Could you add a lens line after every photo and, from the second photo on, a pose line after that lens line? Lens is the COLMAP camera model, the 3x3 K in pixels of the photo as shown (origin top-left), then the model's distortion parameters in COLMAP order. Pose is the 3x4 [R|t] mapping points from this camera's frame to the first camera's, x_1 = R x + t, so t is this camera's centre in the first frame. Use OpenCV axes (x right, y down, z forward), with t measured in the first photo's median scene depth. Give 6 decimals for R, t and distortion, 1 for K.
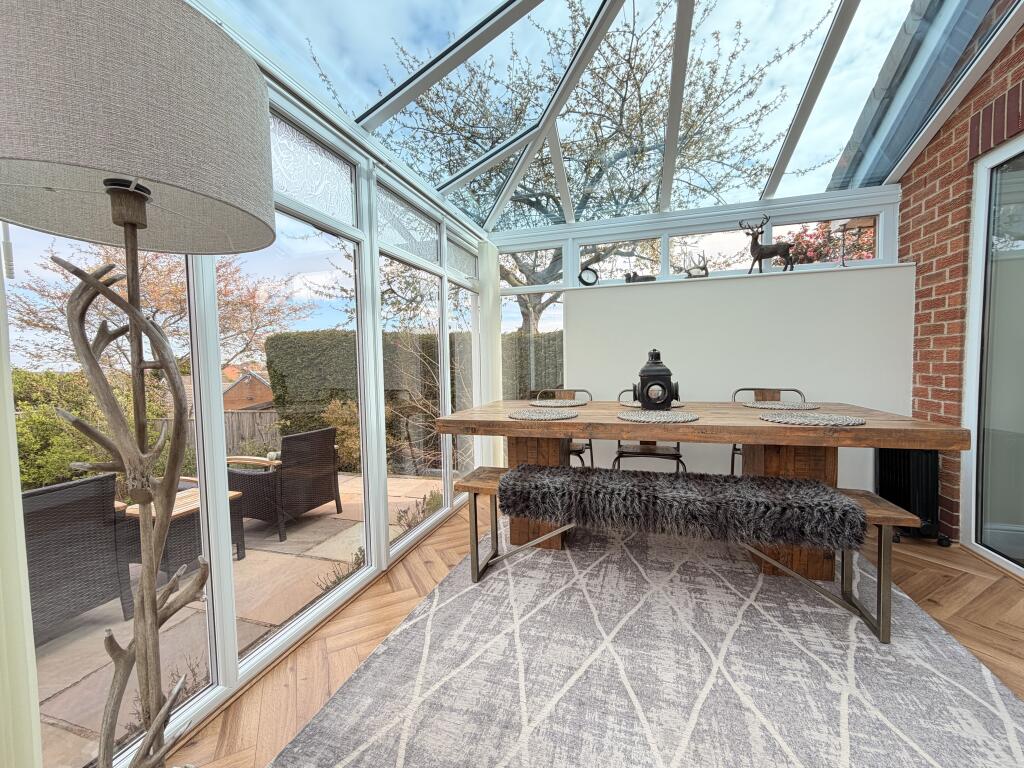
lens RADIAL K [[410.3, 0, 509.2], [0, 410.3, 384.7], [0, 0, 1]] dist [0.000913, 0.000390]
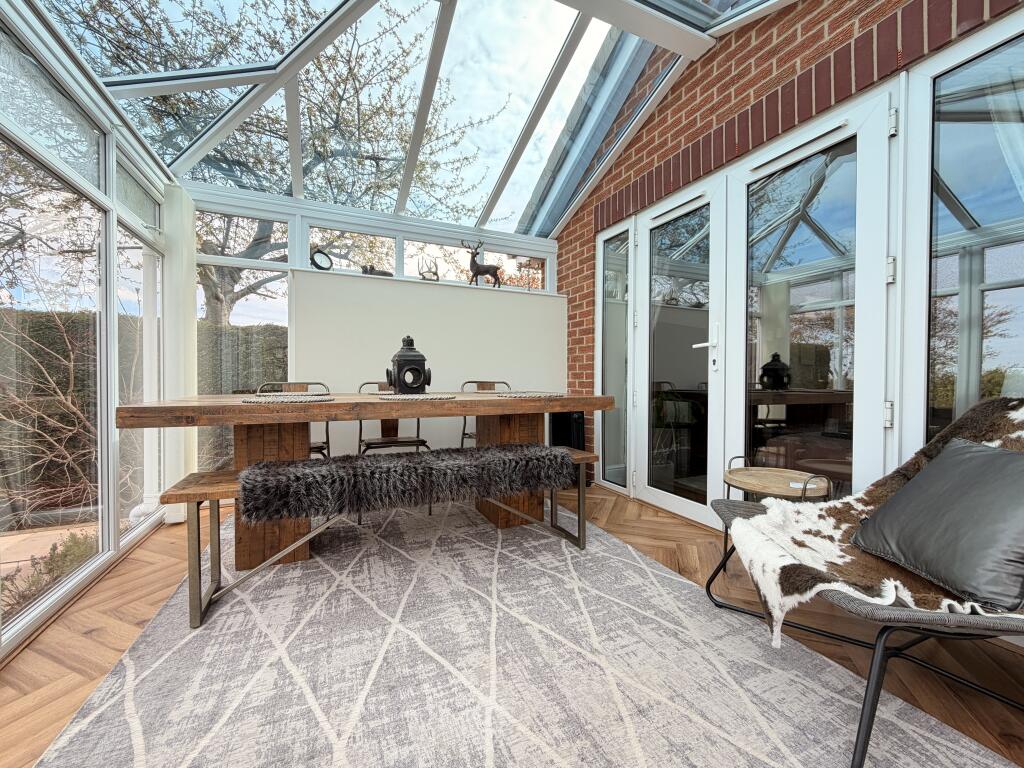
lens RADIAL K [[410.3, 0, 509.2], [0, 410.3, 384.7], [0, 0, 1]] dist [0.000913, 0.000390]
pose [[0.749118, 0.014489, 0.662278, -0.149519], [0.017558, 0.998975, -0.041715, 0.090784], [-0.662204, 0.042878, 0.748096, 0.072807]]
